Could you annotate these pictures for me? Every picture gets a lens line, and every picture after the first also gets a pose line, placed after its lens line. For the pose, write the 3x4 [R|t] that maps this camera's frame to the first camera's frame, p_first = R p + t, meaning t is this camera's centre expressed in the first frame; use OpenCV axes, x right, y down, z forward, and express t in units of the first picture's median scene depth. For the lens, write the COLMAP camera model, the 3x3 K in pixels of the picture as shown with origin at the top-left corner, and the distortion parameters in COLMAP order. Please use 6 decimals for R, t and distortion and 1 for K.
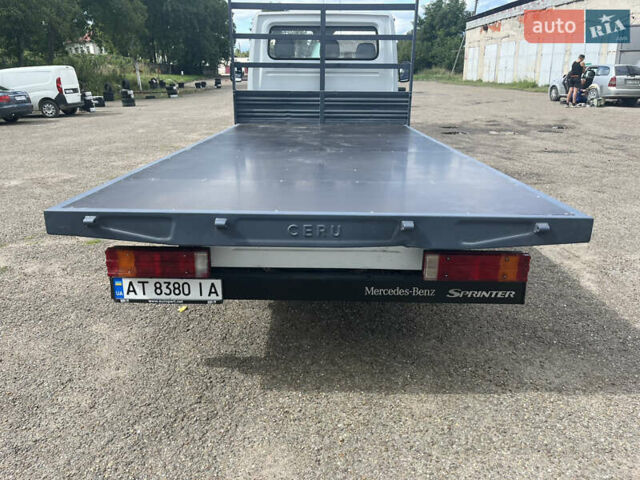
lens RADIAL K [[487.2, 0, 313.8], [0, 487.2, 240.3], [0, 0, 1]] dist [0.057509, -0.077568]
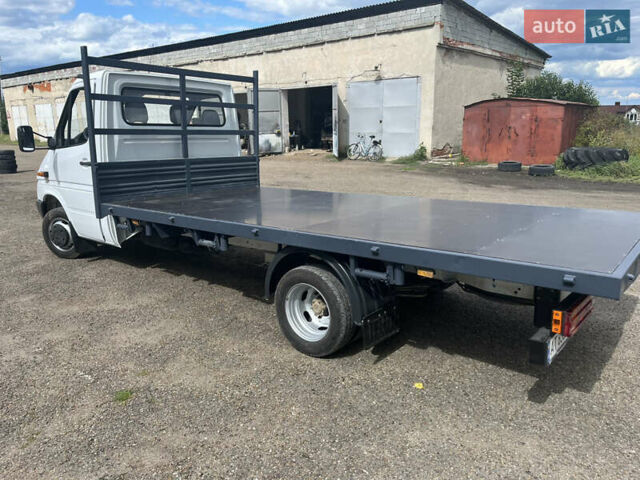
lens RADIAL K [[487.2, 0, 313.8], [0, 487.2, 240.3], [0, 0, 1]] dist [0.057509, -0.077568]
pose [[0.614470, -0.175404, 0.769195, -0.578714], [0.258896, 0.965812, 0.013421, -0.107348], [-0.745252, 0.190895, 0.638874, 0.263615]]
